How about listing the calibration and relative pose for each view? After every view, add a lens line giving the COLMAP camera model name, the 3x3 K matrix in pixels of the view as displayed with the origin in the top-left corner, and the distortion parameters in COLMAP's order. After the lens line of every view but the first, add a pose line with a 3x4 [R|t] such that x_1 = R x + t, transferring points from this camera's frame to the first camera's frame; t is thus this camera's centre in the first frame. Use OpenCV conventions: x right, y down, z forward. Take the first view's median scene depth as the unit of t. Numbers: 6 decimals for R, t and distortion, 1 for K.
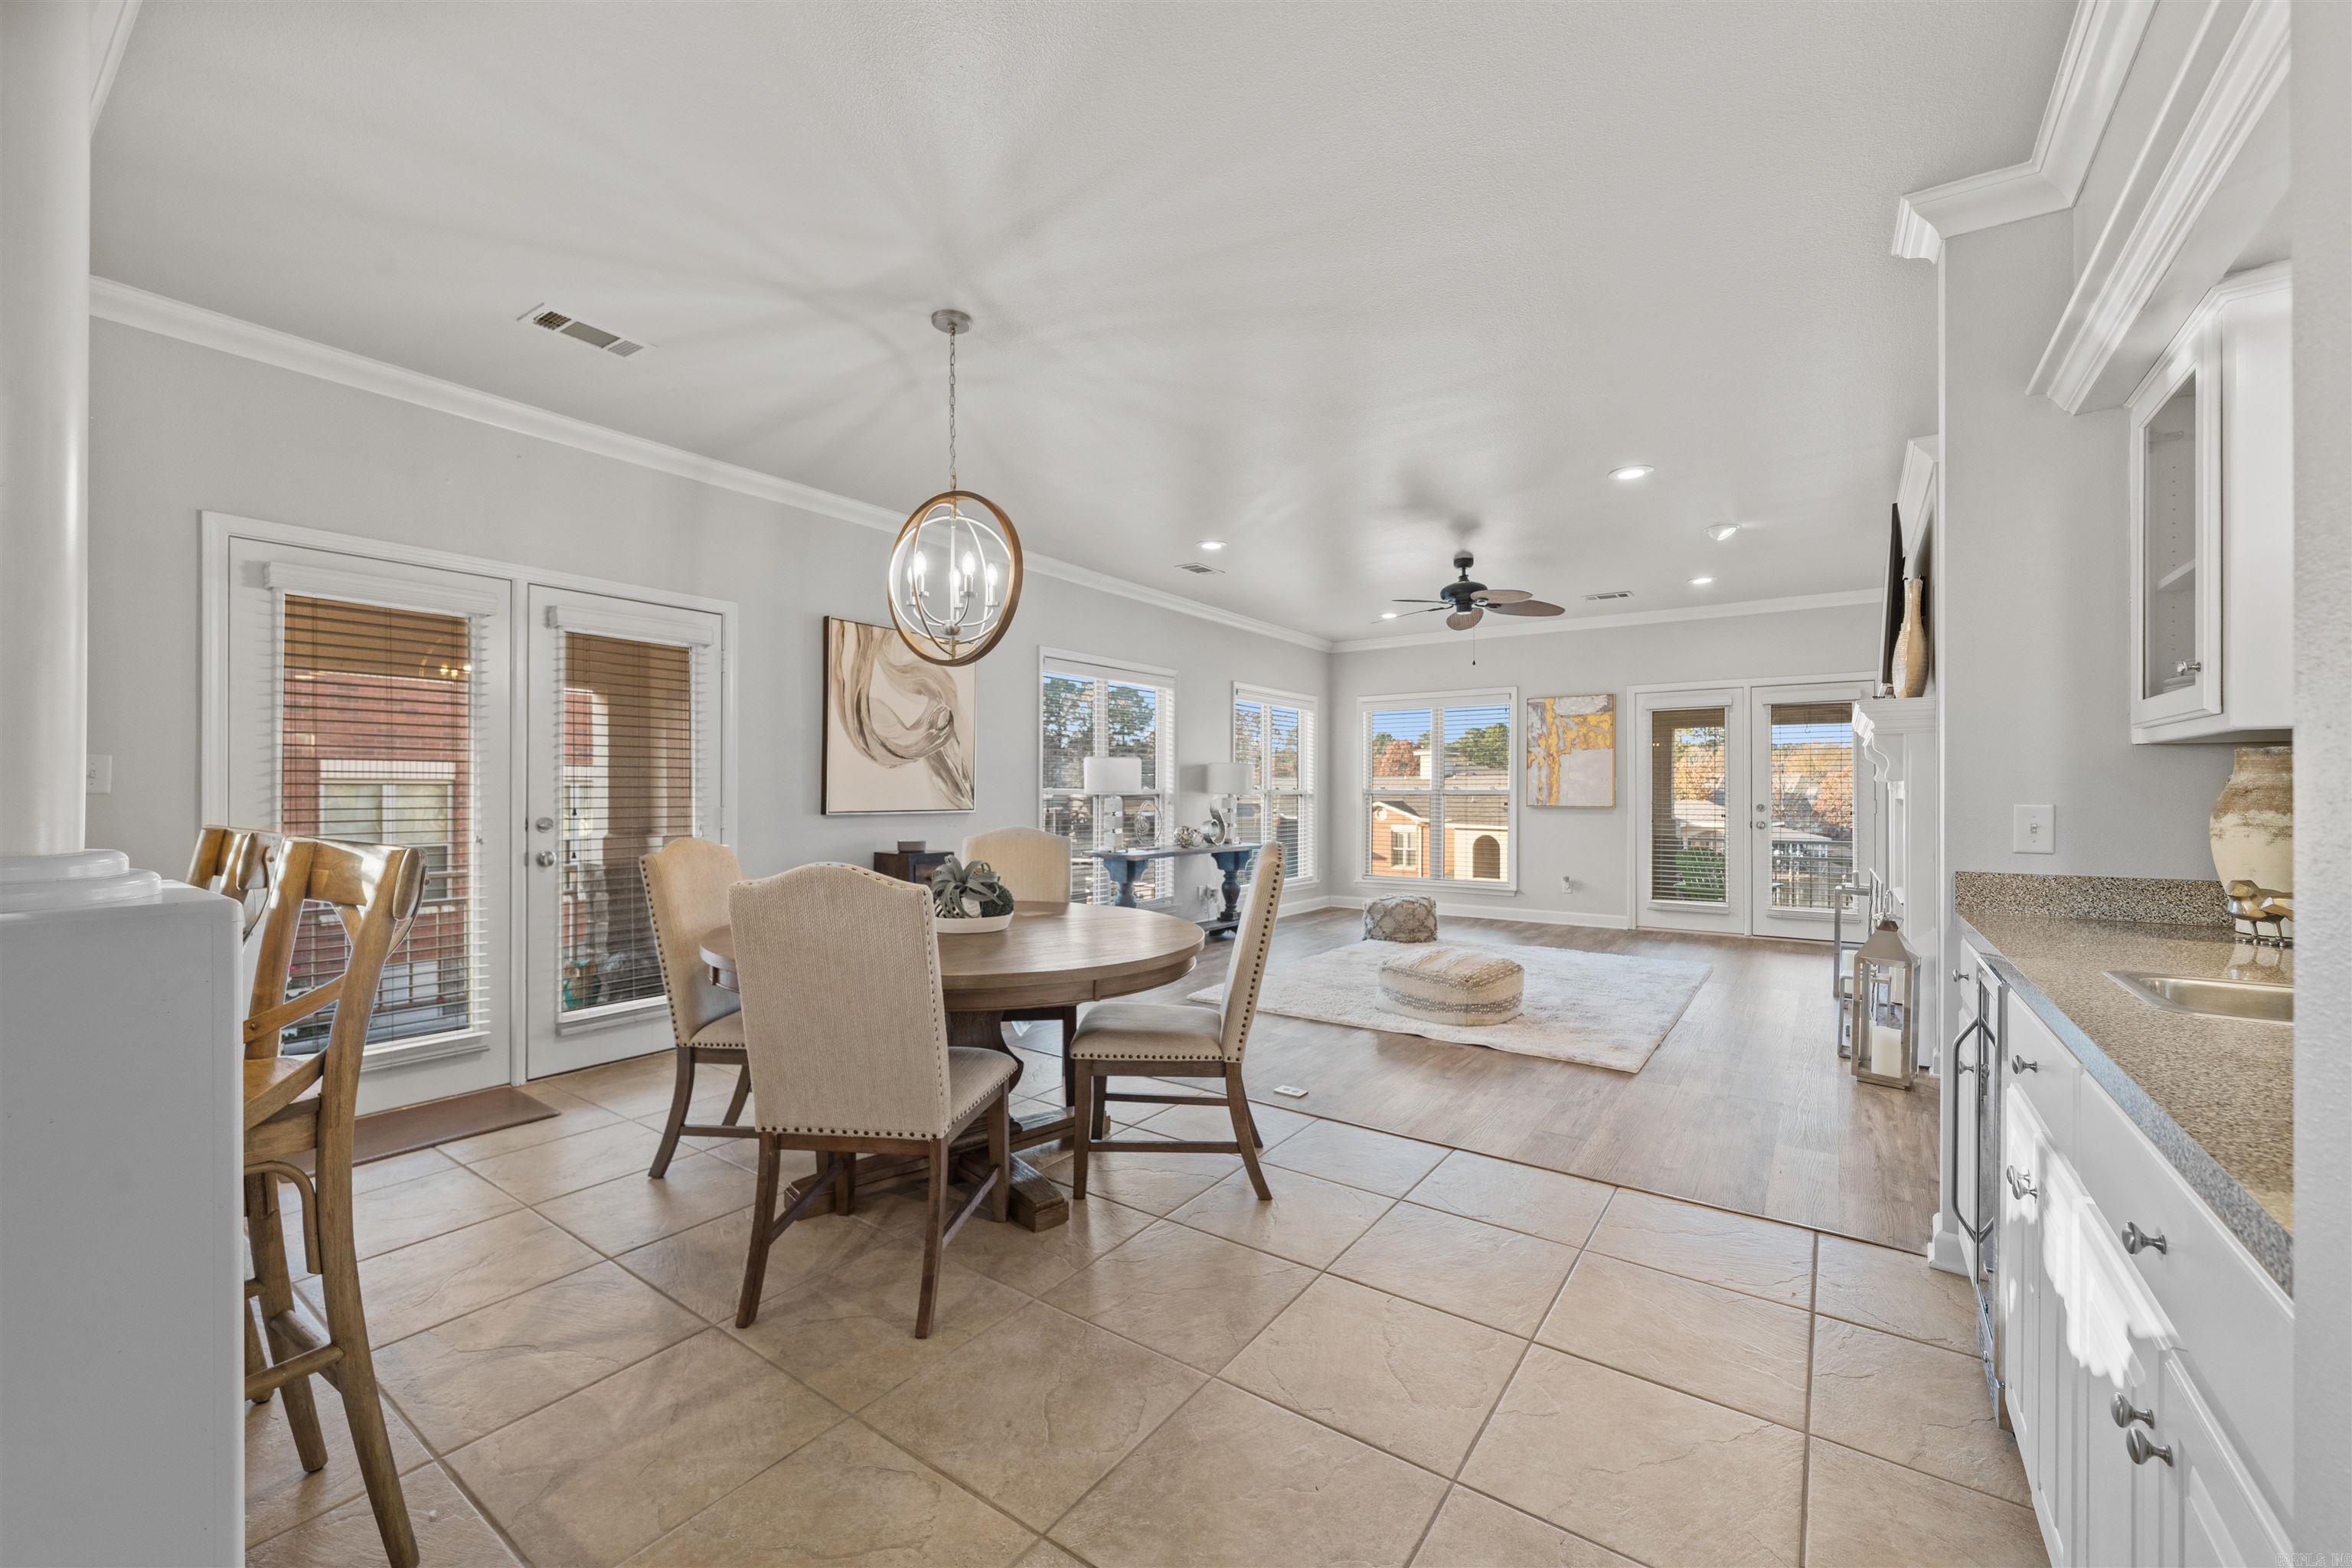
lens RADIAL K [[952.3, 0, 1176.0], [0, 952.3, 784.0], [0, 0, 1]] dist [-0.000745, -0.000030]
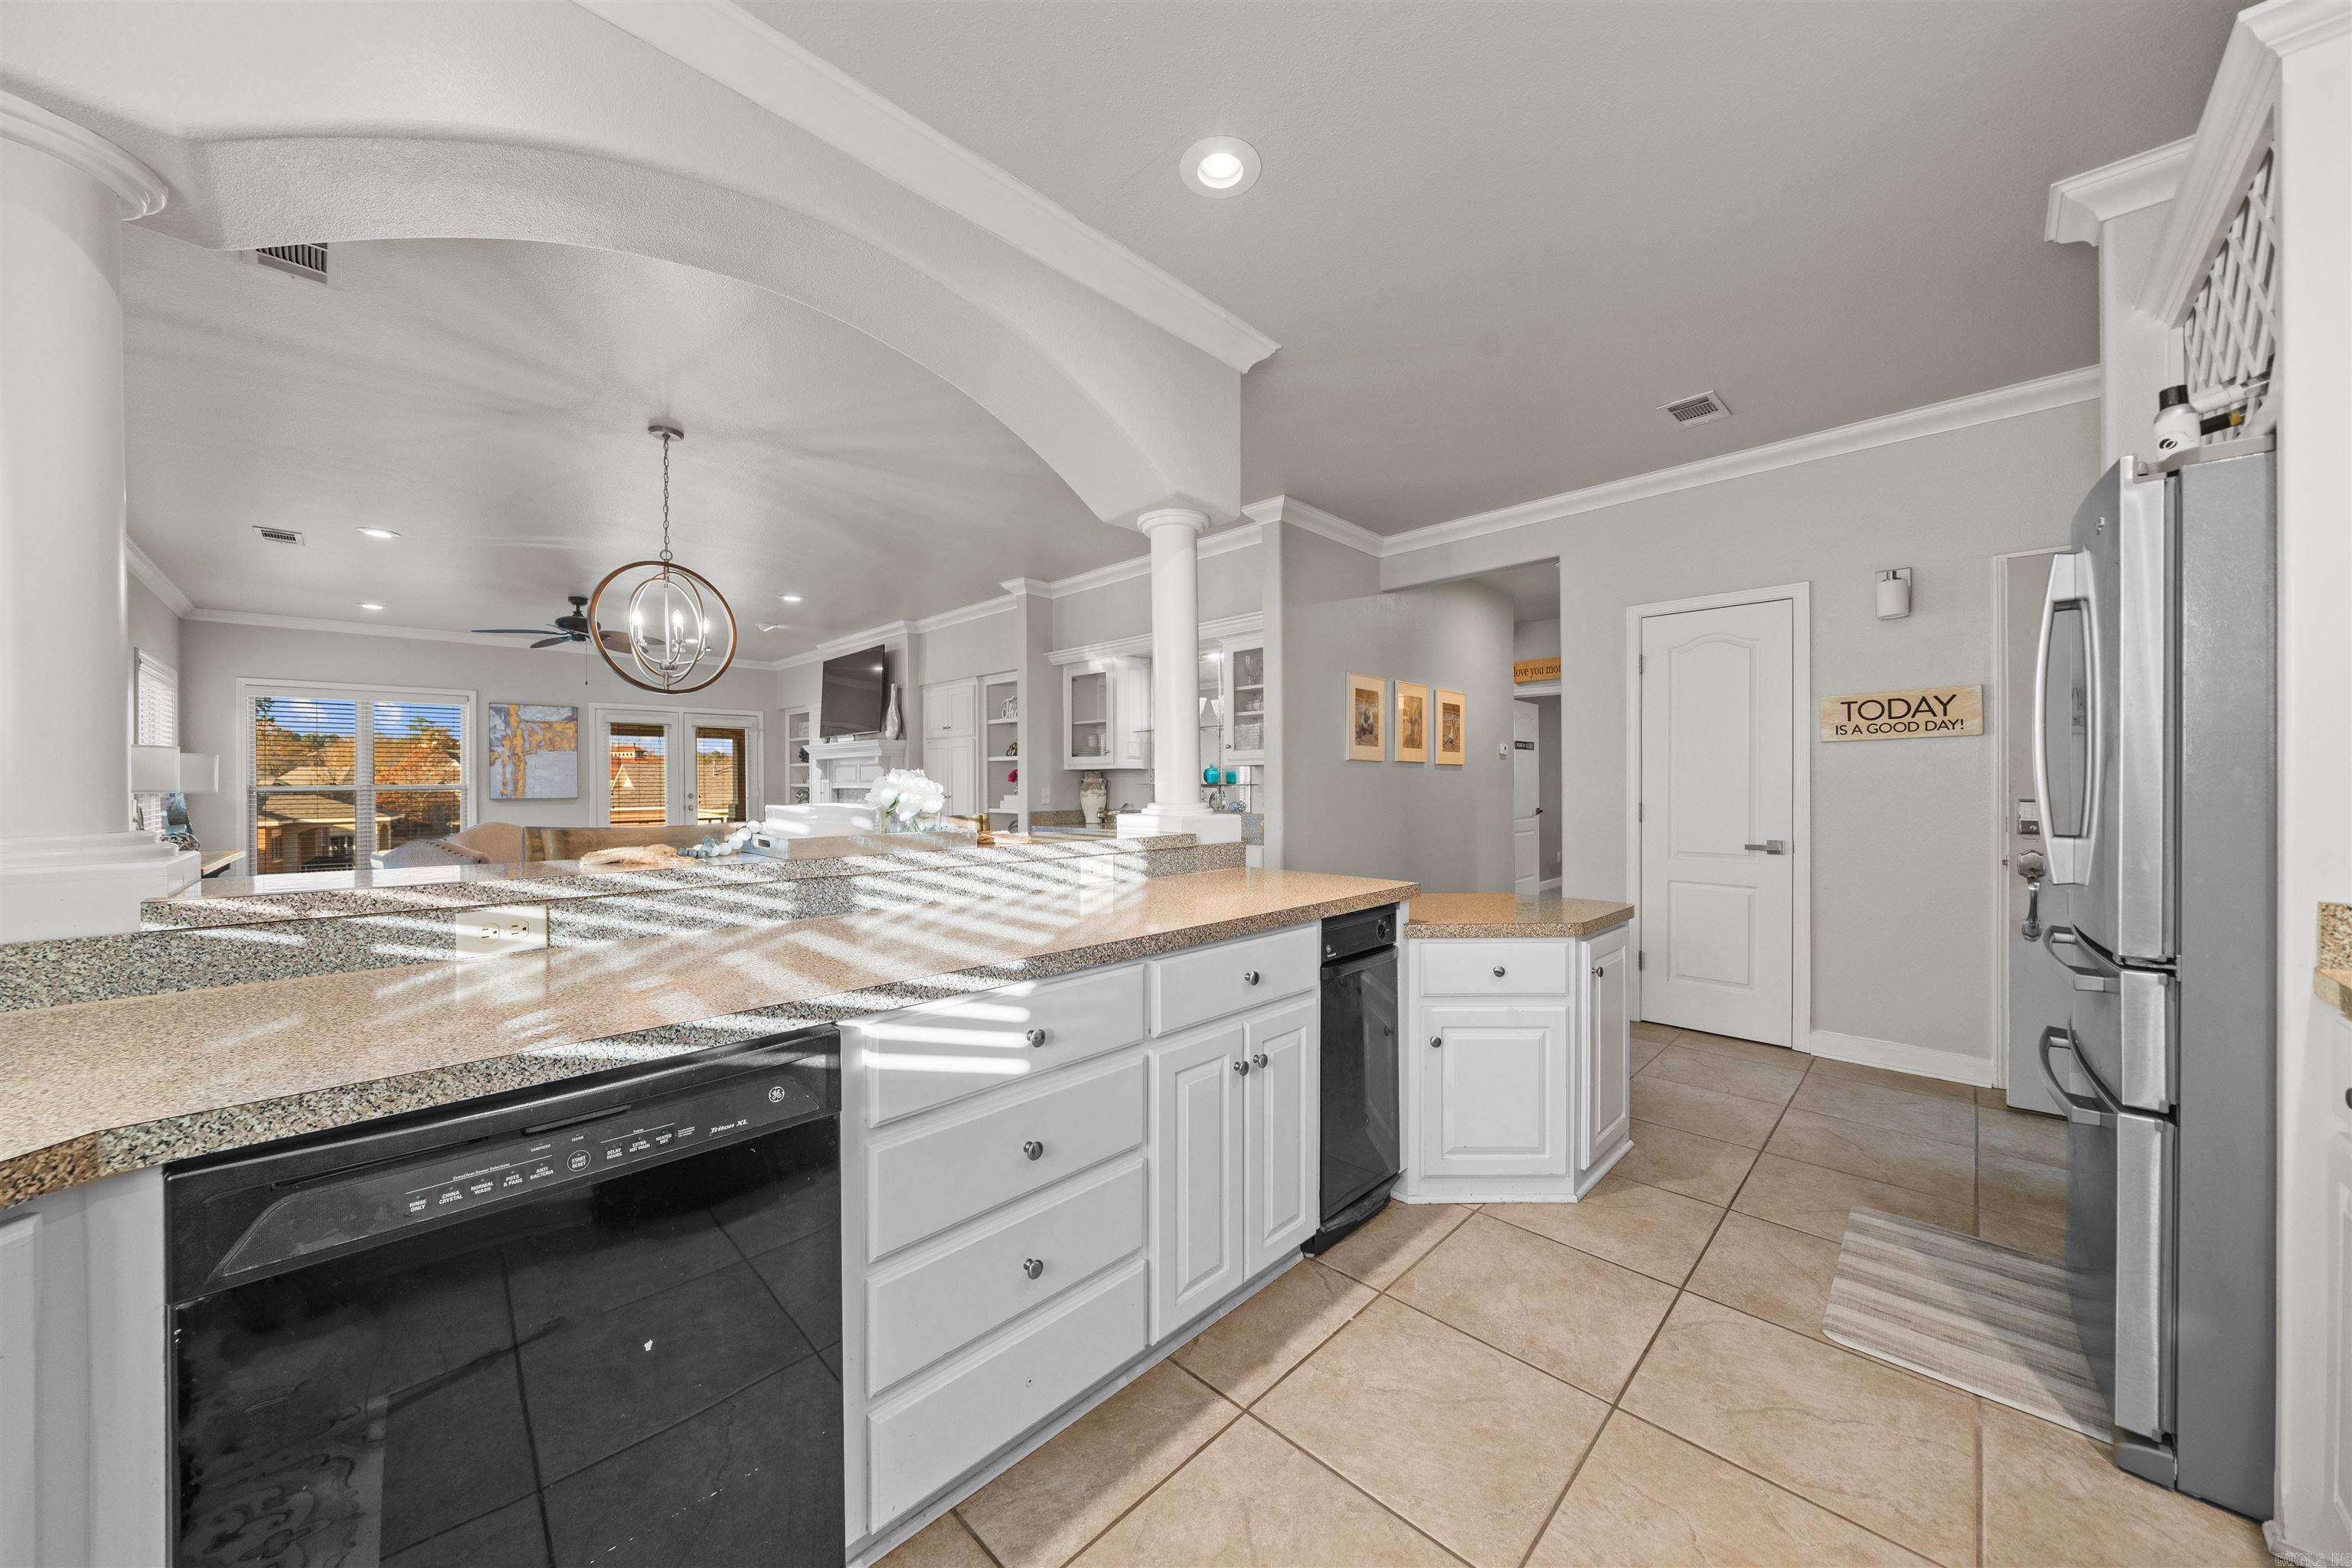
lens RADIAL K [[817.5, 0, 1176.0], [0, 817.5, 784.0], [0, 0, 1]] dist [0.000411, 0.000007]
pose [[0.168658, -0.007816, 0.985644, -0.470712], [-0.002492, 0.999962, 0.008356, -0.004971], [-0.985671, -0.003866, 0.168632, 0.045413]]
